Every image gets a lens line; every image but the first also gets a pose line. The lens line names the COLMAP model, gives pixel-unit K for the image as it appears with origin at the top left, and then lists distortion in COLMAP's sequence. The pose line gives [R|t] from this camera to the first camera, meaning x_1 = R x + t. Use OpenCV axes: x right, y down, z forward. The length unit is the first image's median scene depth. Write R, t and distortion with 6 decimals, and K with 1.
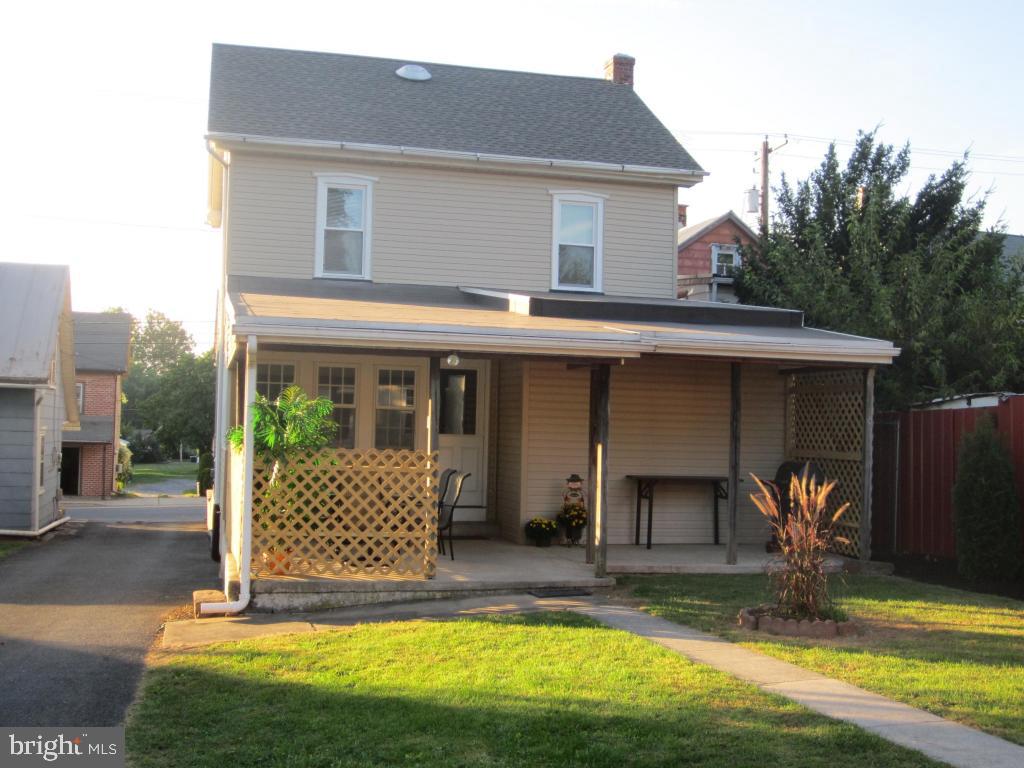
lens RADIAL K [[1246.2, 0, 512.0], [0, 1246.2, 384.0], [0, 0, 1]] dist [-0.029673, -0.051923]
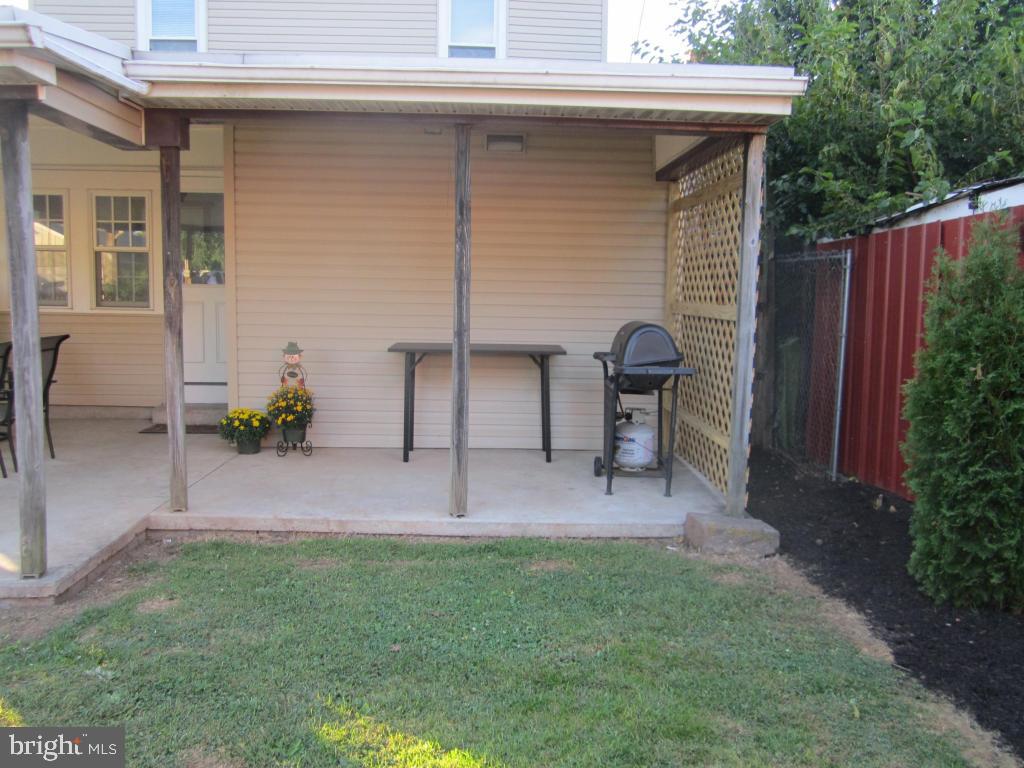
lens RADIAL K [[848.9, 0, 495.3], [0, 848.9, 387.2], [0, 0, 1]] dist [-0.031962, -0.001831]
pose [[0.975709, 0.017235, -0.218391, 0.252915], [0.014079, 0.989906, 0.141022, 0.036695], [0.218618, -0.140671, 0.965618, 0.617405]]
